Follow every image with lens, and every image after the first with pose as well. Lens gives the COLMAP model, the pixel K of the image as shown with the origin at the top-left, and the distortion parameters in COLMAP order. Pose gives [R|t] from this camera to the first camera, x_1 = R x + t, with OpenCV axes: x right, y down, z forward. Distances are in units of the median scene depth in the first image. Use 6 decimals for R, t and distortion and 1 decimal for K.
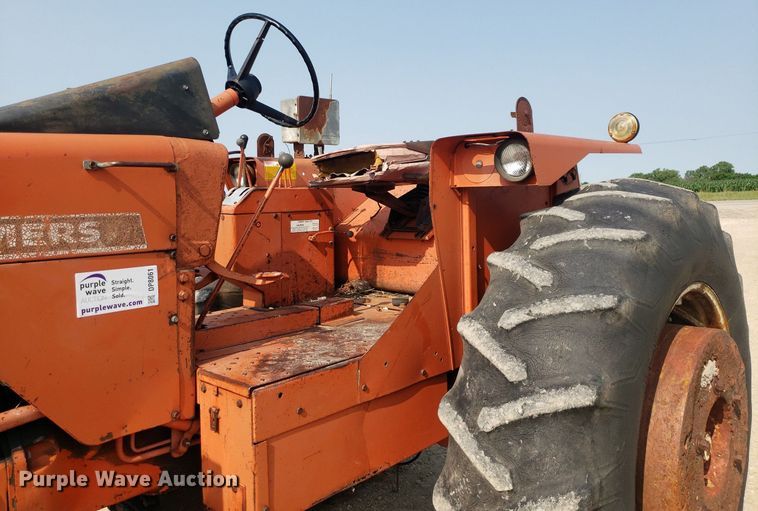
lens RADIAL K [[594.4, 0, 378.8], [0, 594.4, 218.3], [0, 0, 1]] dist [0.009199, 0.005668]
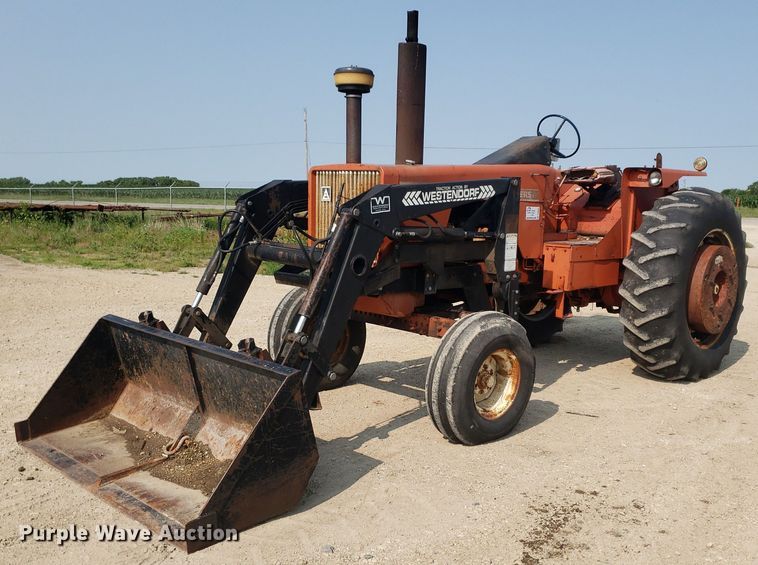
lens RADIAL K [[764.1, 0, 417.4], [0, 764.1, 294.2], [0, 0, 1]] dist [0.157644, -0.479773]
pose [[0.998391, 0.056582, 0.003811, -0.845173], [-0.056686, 0.993772, 0.095938, 0.155293], [0.001641, -0.095999, 0.995380, -2.589813]]
